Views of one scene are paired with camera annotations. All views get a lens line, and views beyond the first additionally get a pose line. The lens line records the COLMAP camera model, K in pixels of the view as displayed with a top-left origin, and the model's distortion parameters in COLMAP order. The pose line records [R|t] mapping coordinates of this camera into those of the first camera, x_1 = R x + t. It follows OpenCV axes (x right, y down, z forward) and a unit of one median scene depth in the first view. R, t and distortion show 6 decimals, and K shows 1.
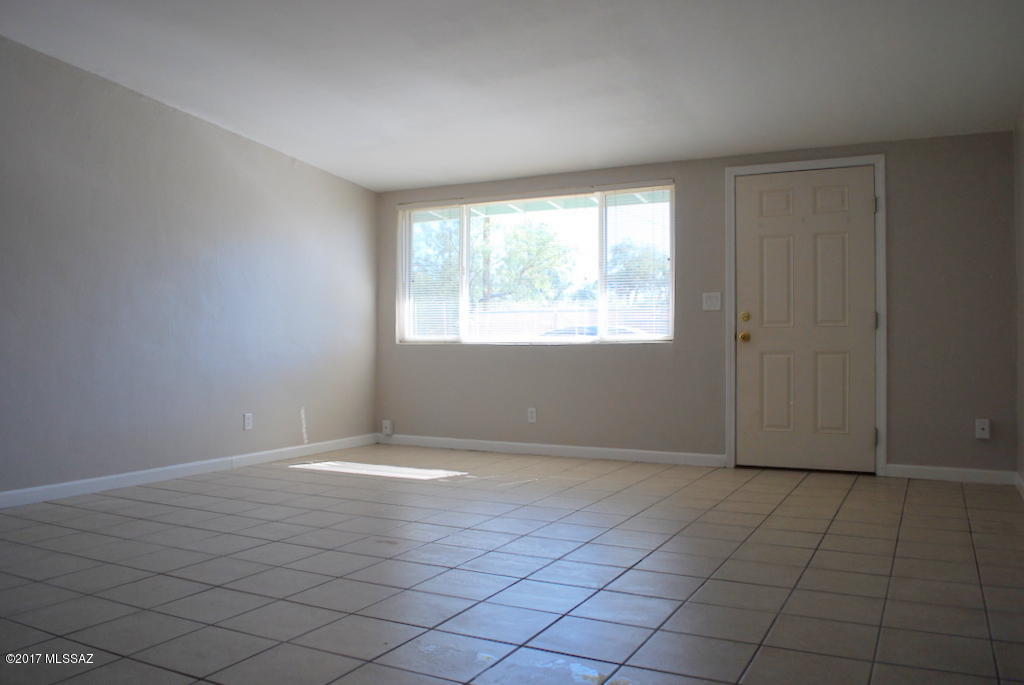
lens RADIAL K [[820.1, 0, 515.8], [0, 820.1, 354.5], [0, 0, 1]] dist [-0.073490, 0.007224]
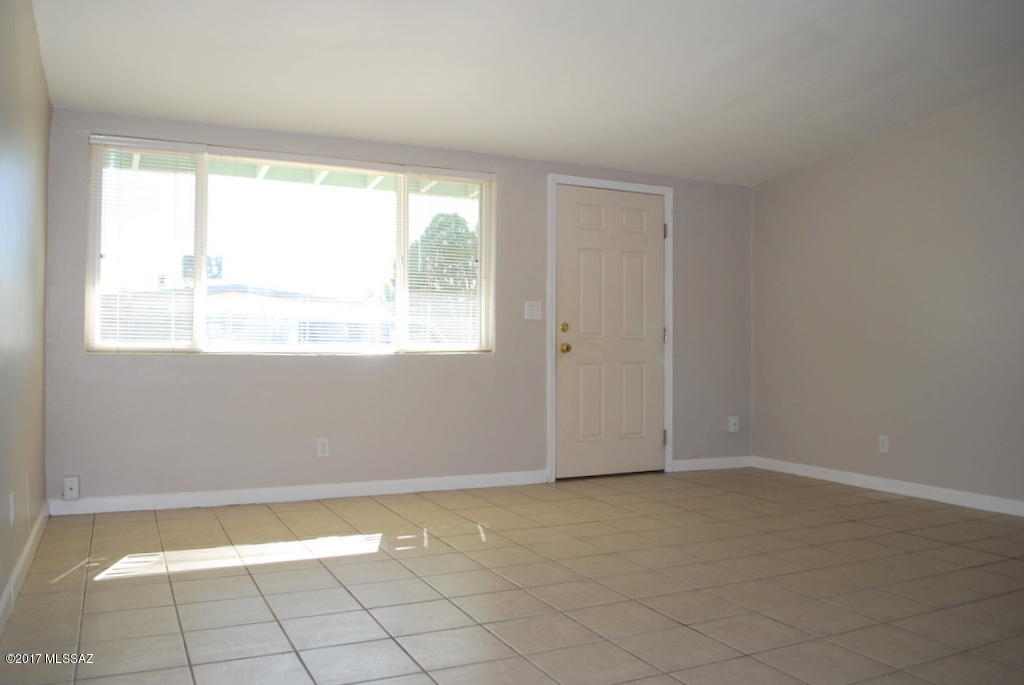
lens RADIAL K [[820.1, 0, 515.8], [0, 820.1, 354.5], [0, 0, 1]] dist [-0.073490, 0.007224]
pose [[0.592629, -0.004064, 0.805465, -0.550608], [0.001917, 0.999992, 0.003635, -0.017504], [-0.805473, -0.000610, 0.592632, 0.456558]]
